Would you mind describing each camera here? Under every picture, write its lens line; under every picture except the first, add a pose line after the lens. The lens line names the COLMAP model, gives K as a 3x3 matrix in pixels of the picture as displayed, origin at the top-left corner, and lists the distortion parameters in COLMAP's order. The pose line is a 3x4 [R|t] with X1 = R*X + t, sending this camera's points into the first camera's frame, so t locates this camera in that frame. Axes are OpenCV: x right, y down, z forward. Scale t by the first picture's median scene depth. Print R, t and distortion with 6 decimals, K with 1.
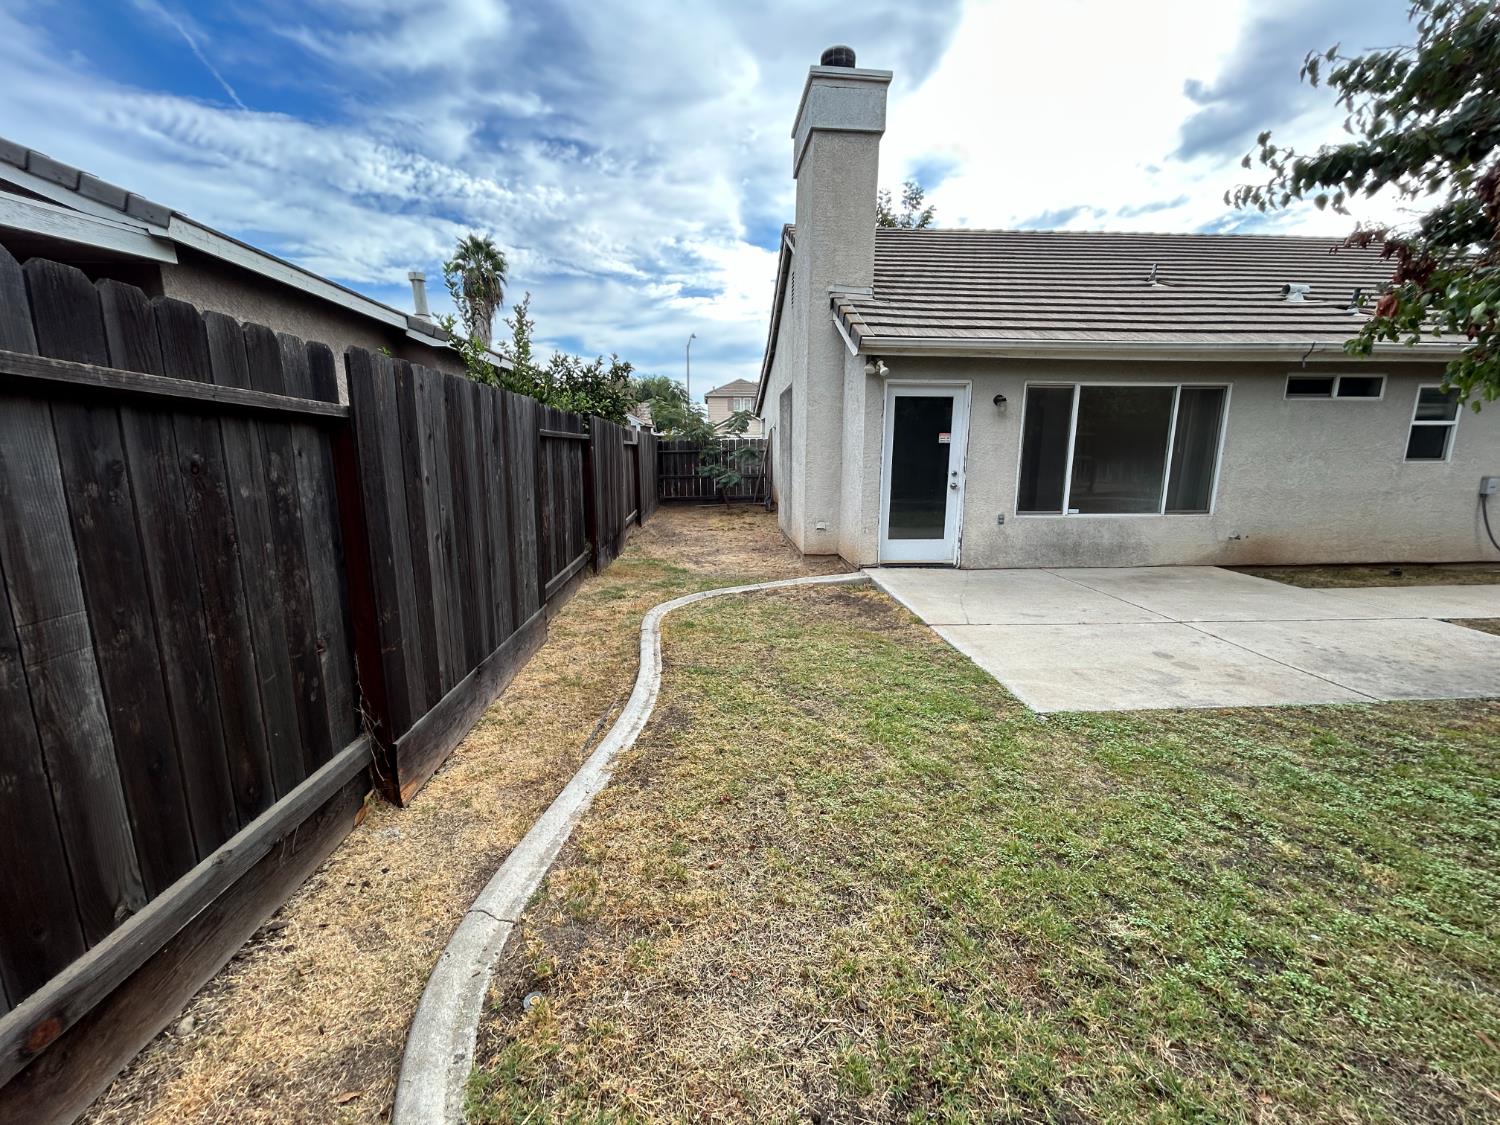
lens RADIAL K [[604.3, 0, 747.5], [0, 604.3, 566.2], [0, 0, 1]] dist [-0.001864, 0.000521]
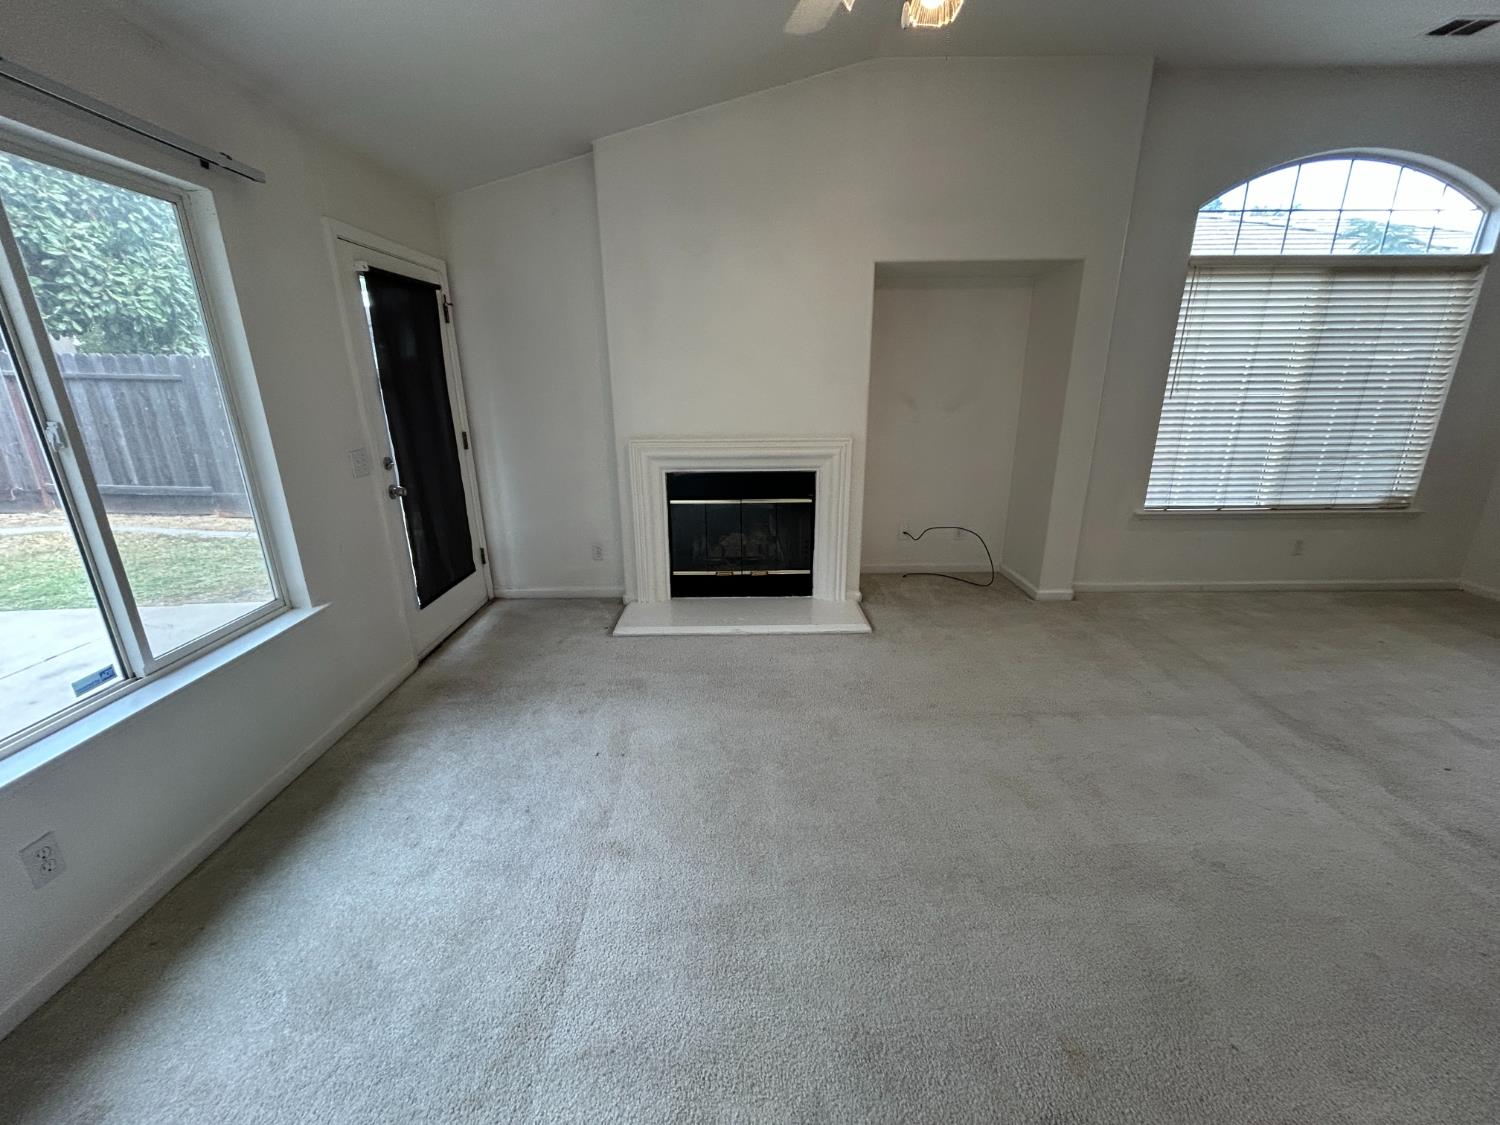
lens RADIAL K [[604.3, 0, 746.1], [0, 604.3, 561.9], [0, 0, 1]] dist [-0.001864, 0.000521]
pose [[-0.060478, 0.292876, -0.954236, 1.334937], [-0.188072, 0.935520, 0.299052, -0.470375], [0.980291, 0.197551, -0.001497, 2.244372]]
